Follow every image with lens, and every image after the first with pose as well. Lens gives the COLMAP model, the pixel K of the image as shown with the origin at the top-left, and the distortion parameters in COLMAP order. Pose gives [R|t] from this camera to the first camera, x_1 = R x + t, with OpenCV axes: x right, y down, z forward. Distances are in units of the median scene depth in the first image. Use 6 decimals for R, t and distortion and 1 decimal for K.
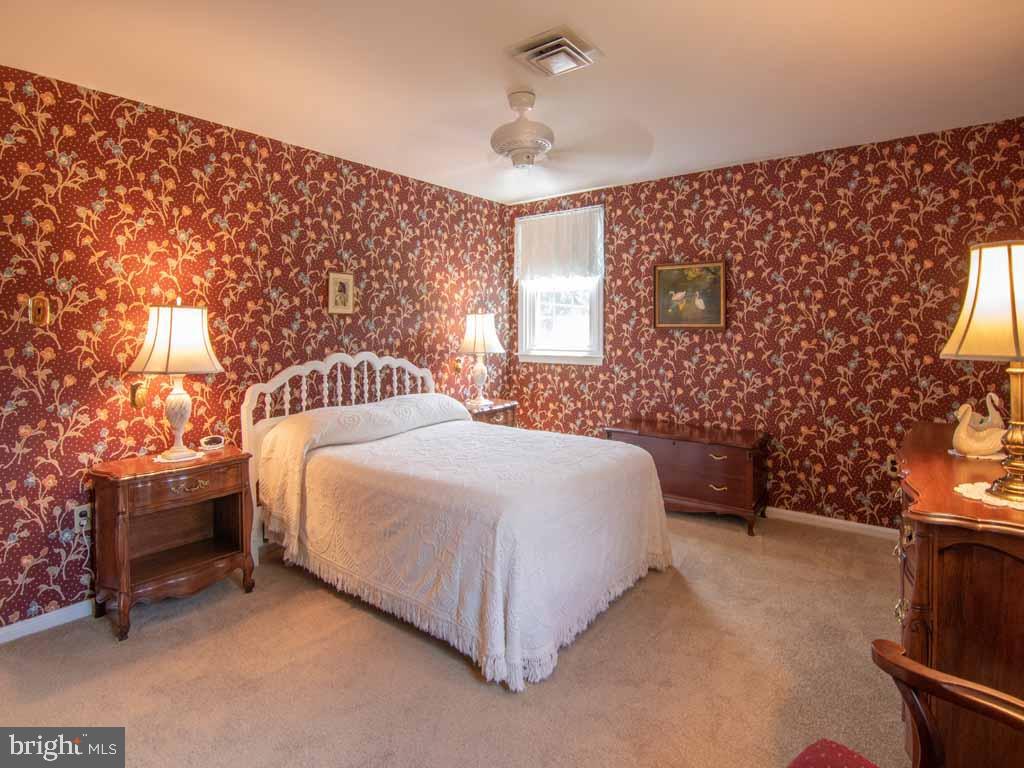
lens RADIAL K [[548.7, 0, 512.0], [0, 548.7, 384.0], [0, 0, 1]] dist [0.002156, -0.012588]
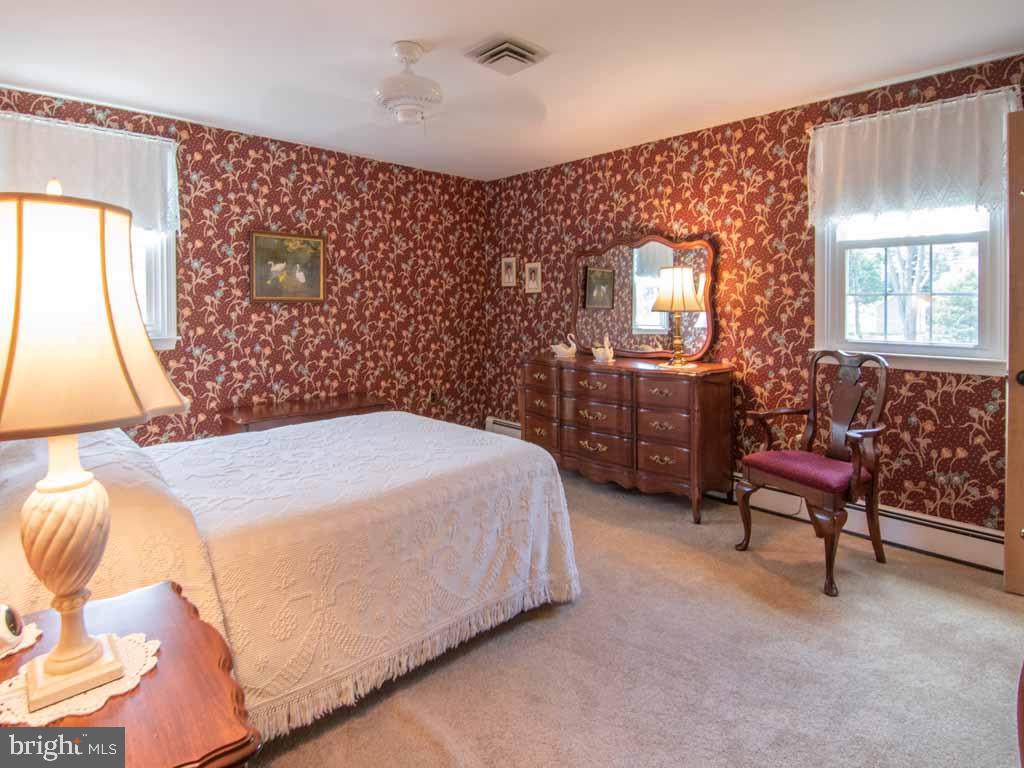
lens RADIAL K [[548.7, 0, 512.0], [0, 548.7, 384.0], [0, 0, 1]] dist [0.002156, -0.012588]
pose [[0.144385, -0.144202, 0.978958, -0.596707], [0.098674, 0.986492, 0.130759, -0.045433], [-0.984590, 0.077718, 0.156664, 0.466887]]
